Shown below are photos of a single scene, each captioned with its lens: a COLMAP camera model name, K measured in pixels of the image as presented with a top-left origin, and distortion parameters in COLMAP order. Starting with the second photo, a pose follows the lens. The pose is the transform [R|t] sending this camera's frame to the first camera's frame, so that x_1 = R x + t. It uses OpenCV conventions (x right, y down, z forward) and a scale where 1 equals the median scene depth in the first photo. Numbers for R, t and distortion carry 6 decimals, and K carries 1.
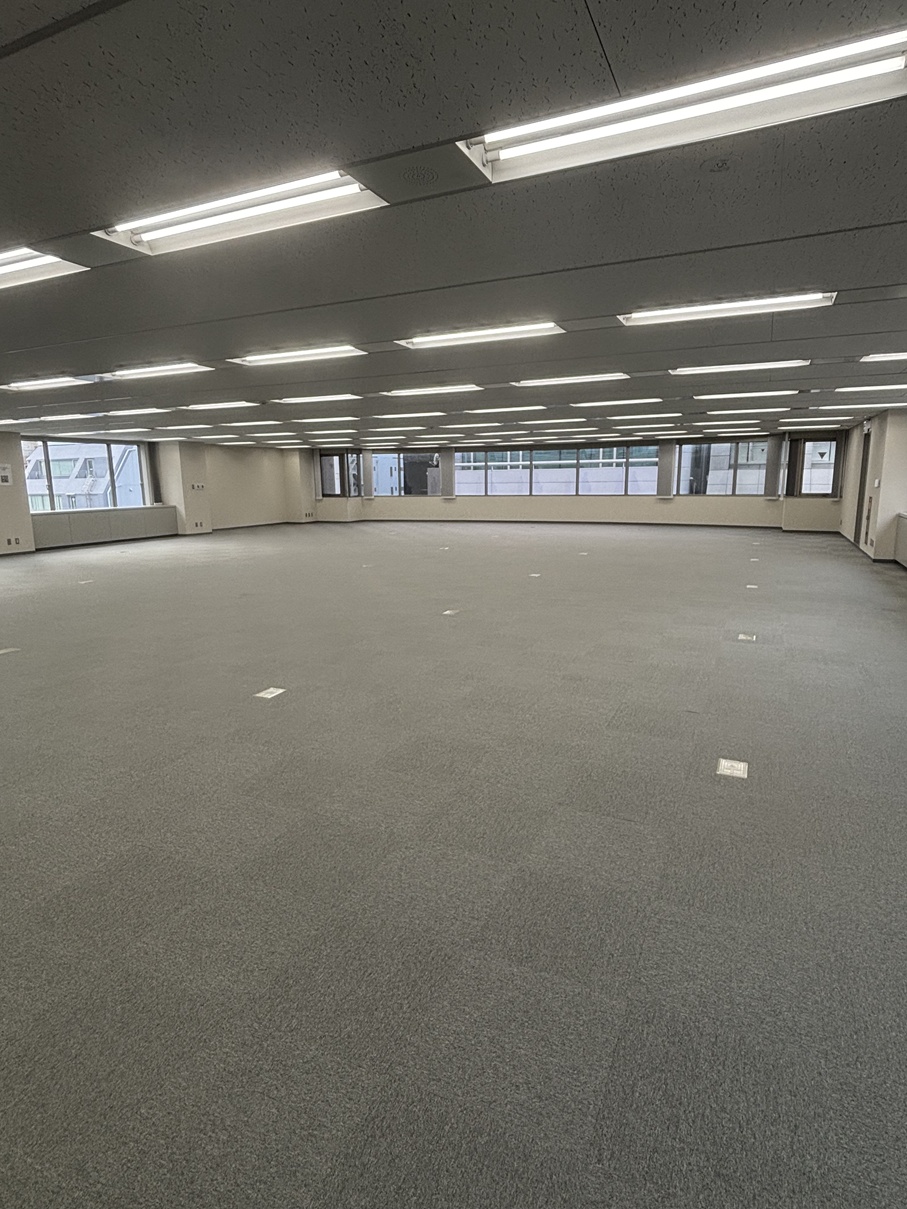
lens RADIAL K [[652.0, 0, 453.5], [0, 652.0, 604.5], [0, 0, 1]] dist [-0.001495, -0.003487]
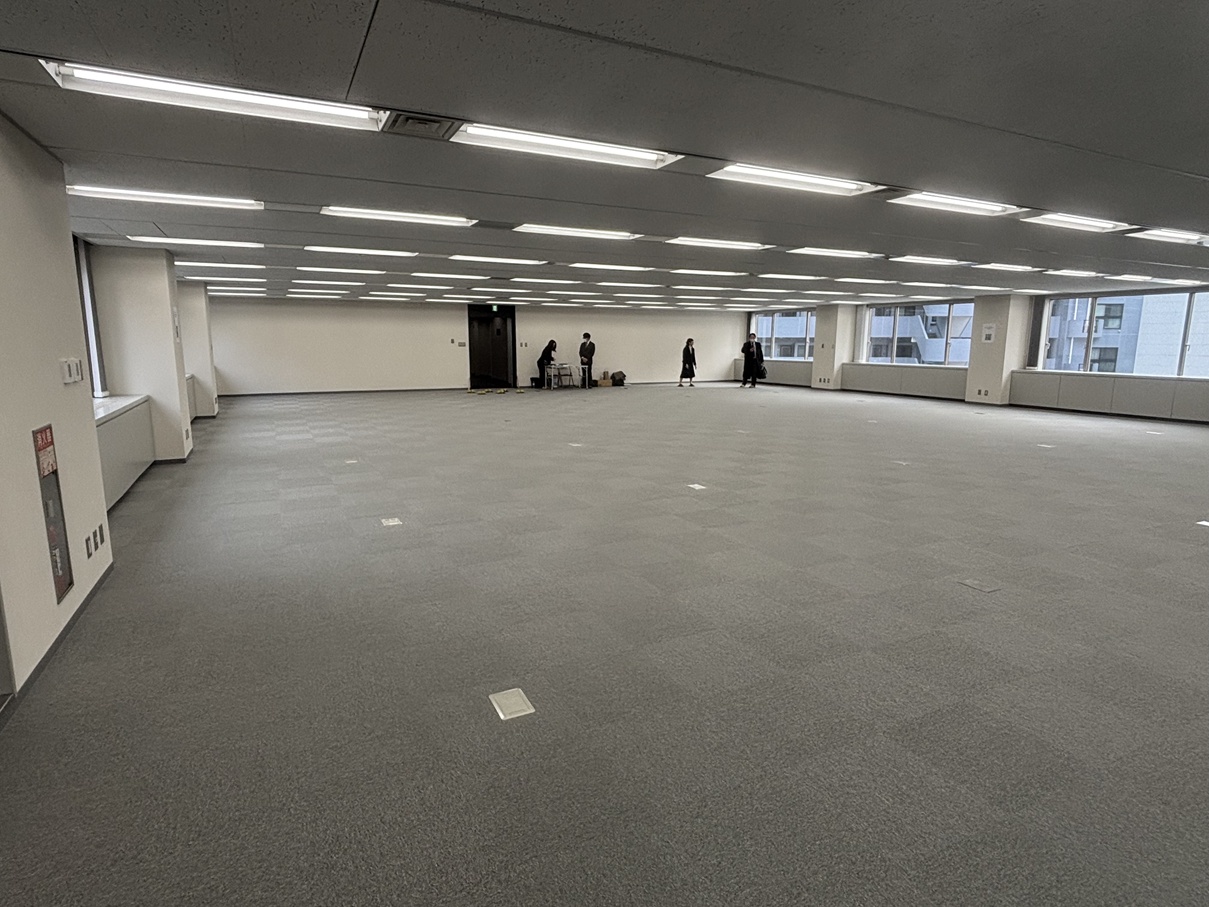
lens RADIAL K [[652.4, 0, 600.1], [0, 652.4, 452.6], [0, 0, 1]] dist [-0.001558, -0.001516]
pose [[-0.628581, 0.140086, -0.765024, 0.615972], [-0.149329, 0.943606, 0.295482, -0.235130], [0.763274, 0.299974, -0.572214, 1.180035]]
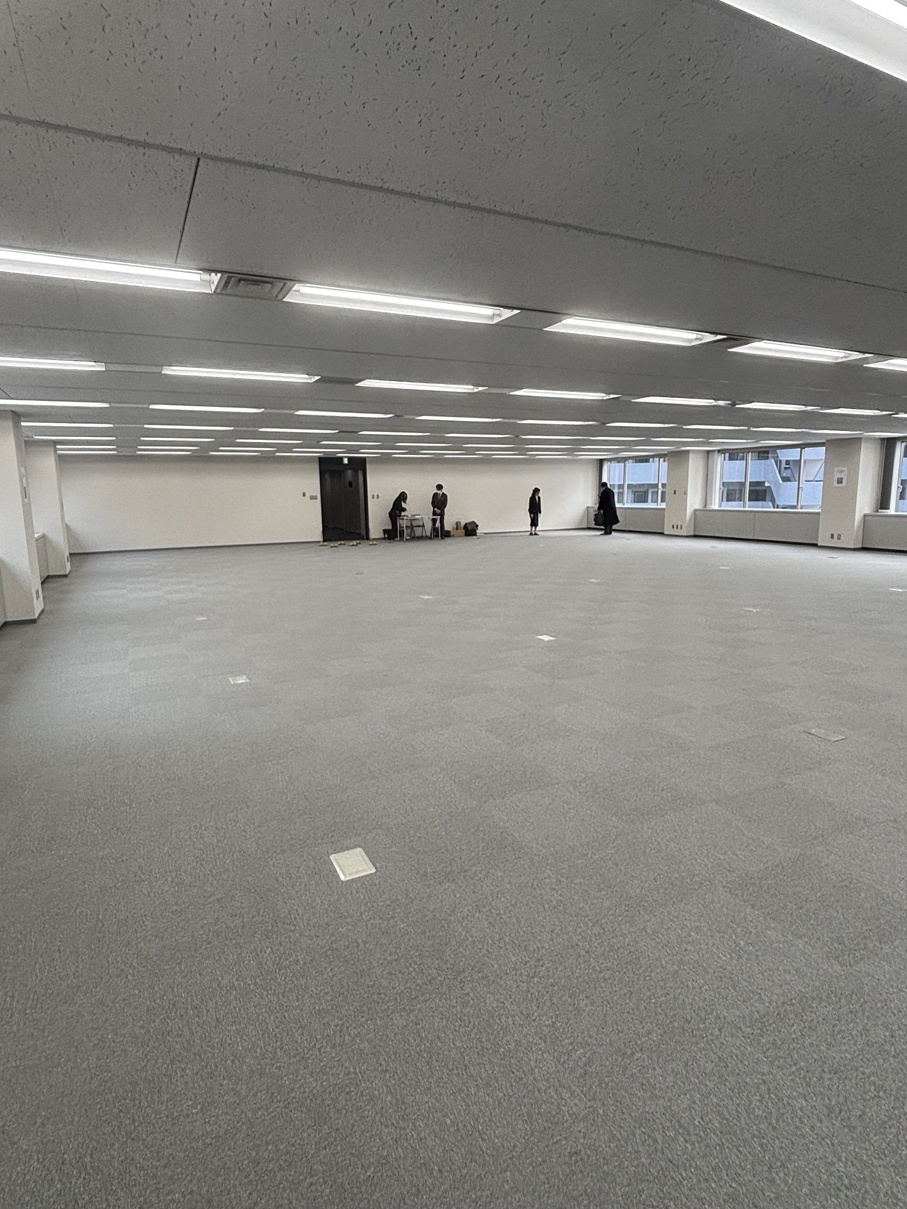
lens RADIAL K [[652.0, 0, 453.5], [0, 652.0, 604.5], [0, 0, 1]] dist [-0.001495, -0.003487]
pose [[-0.629291, 0.154736, -0.761610, 0.611584], [-0.131027, 0.944827, 0.300223, -0.238747], [0.766045, 0.288719, -0.574297, 1.183742]]
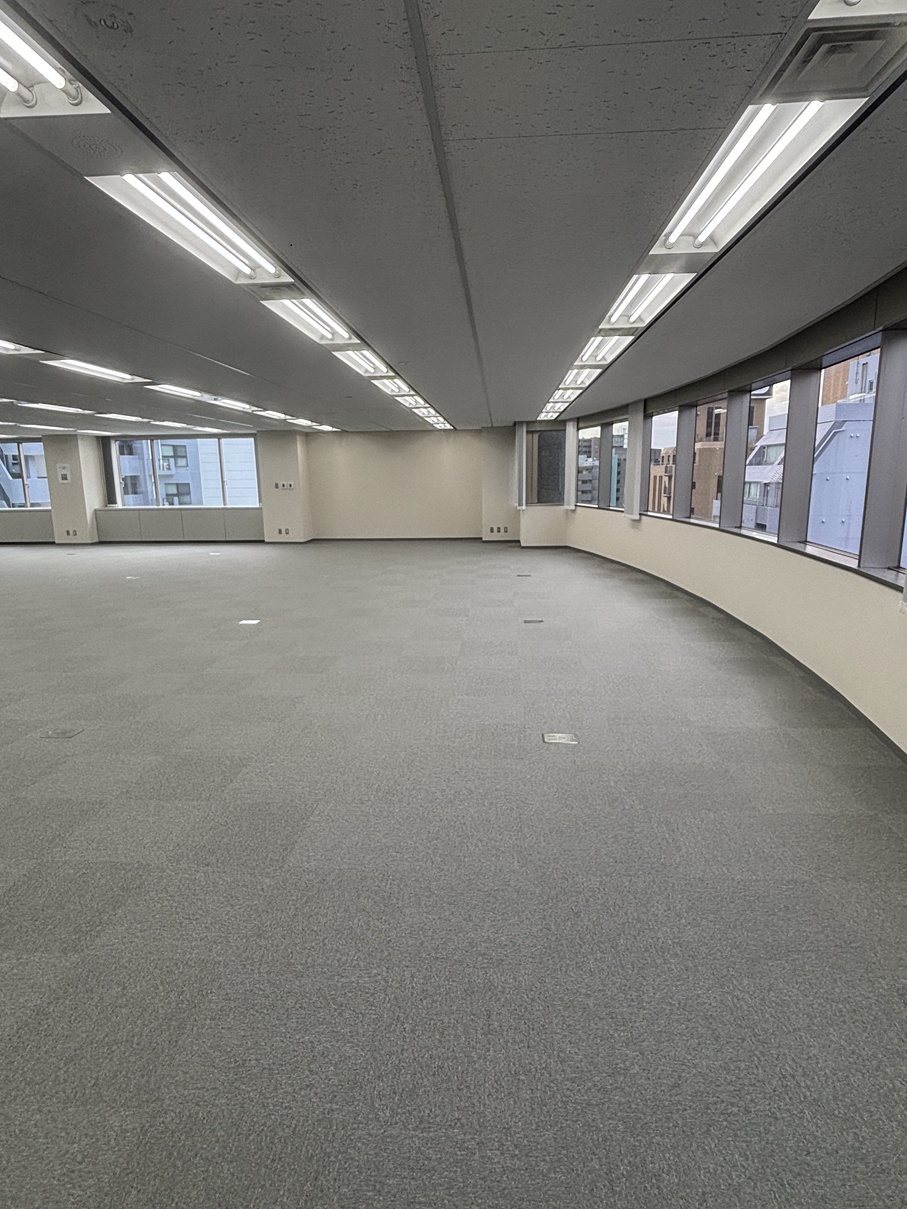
lens RADIAL K [[652.0, 0, 453.5], [0, 652.0, 604.5], [0, 0, 1]] dist [-0.001495, -0.003487]
pose [[0.352295, 0.189122, -0.916581, 0.609324], [-0.167895, 0.976253, 0.136903, -0.242537], [0.920706, 0.105659, 0.375682, 1.206041]]
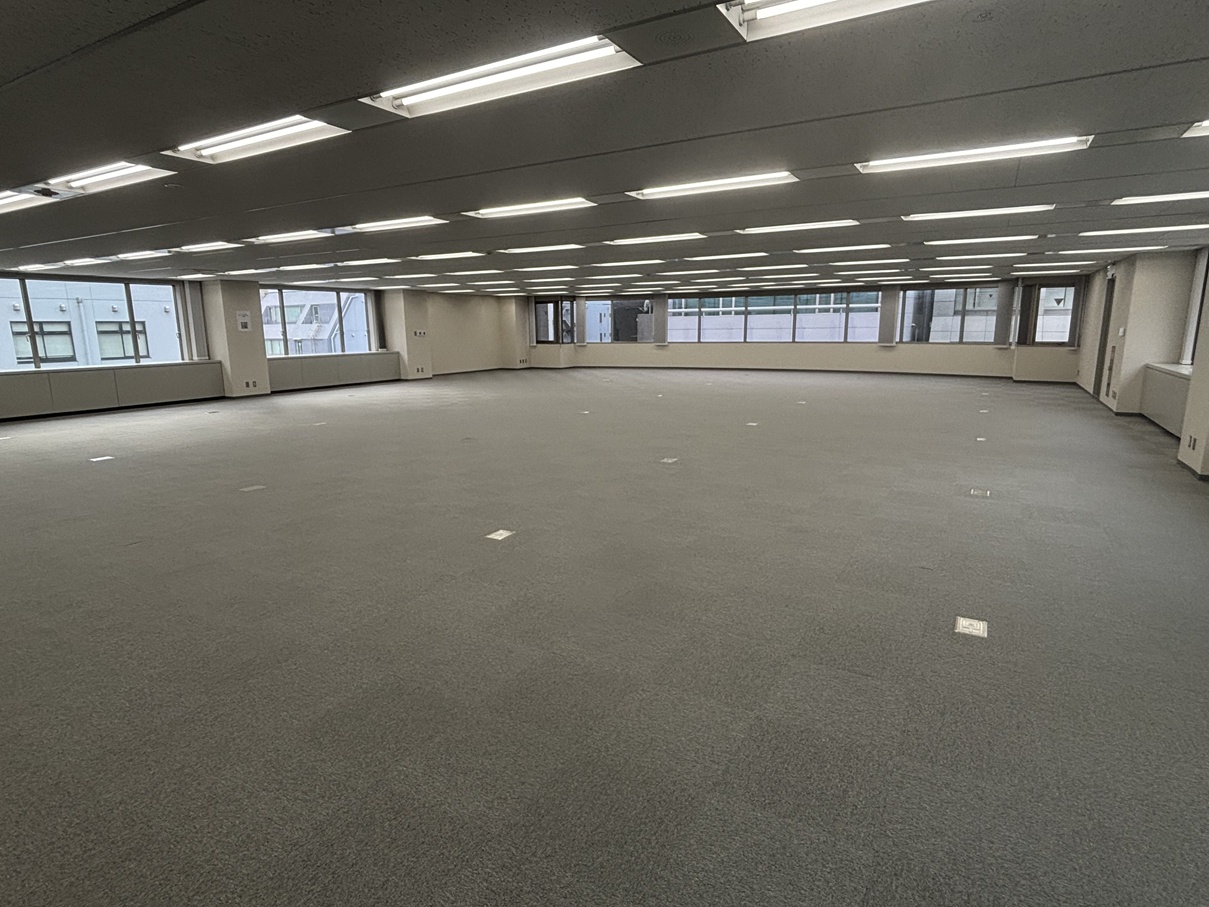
lens RADIAL K [[652.0, 0, 602.0], [0, 652.0, 451.6], [0, 0, 1]] dist [-0.001495, -0.003487]
pose [[0.995675, 0.019199, -0.090899, -0.008857], [-0.019073, 0.999816, 0.002260, -0.000662], [0.090926, -0.000517, 0.995858, -0.004879]]
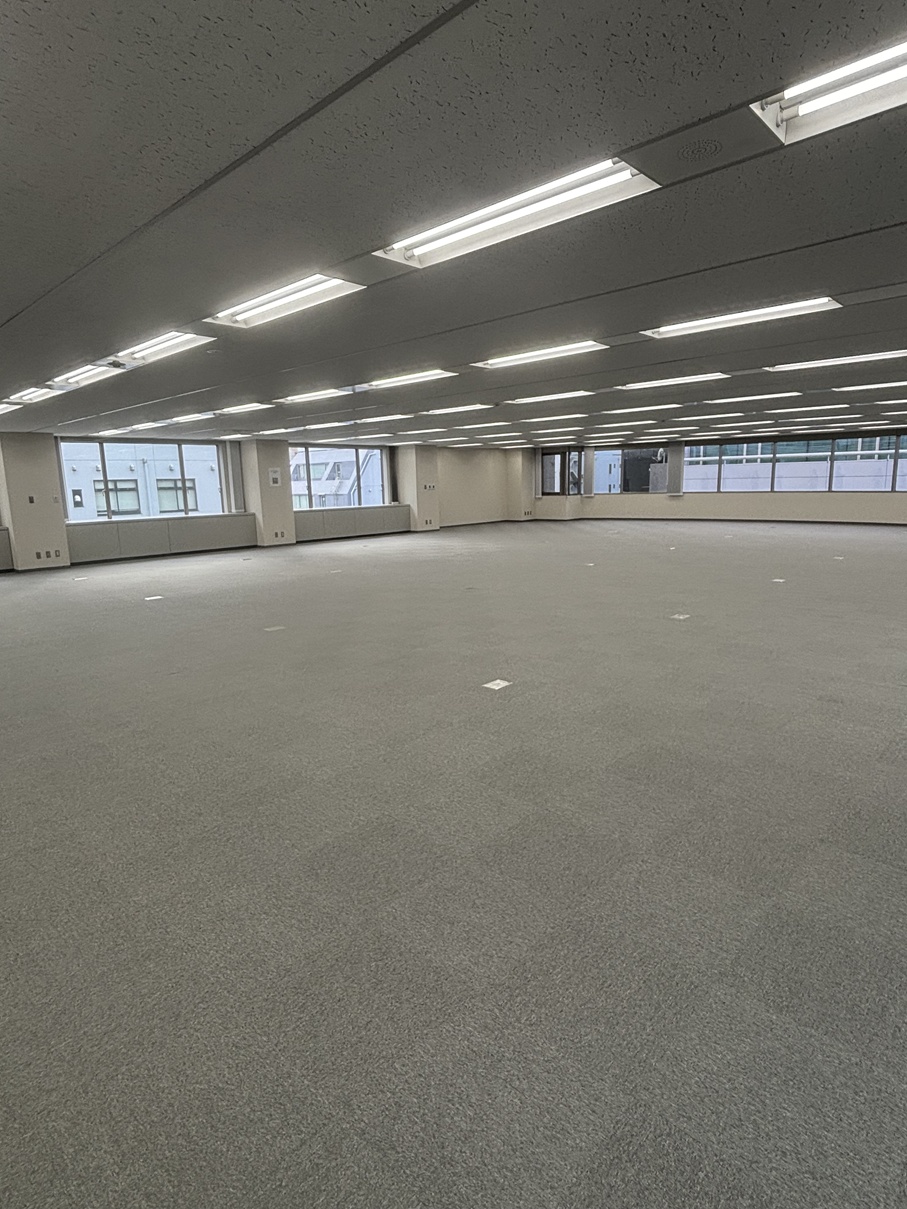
lens RADIAL K [[652.4, 0, 450.9], [0, 652.4, 601.3], [0, 0, 1]] dist [-0.001558, -0.001516]
pose [[0.945661, 0.046549, -0.321806, -0.008521], [-0.047351, 0.998864, 0.005339, 0.000470], [0.321689, 0.010189, 0.946791, 0.000375]]
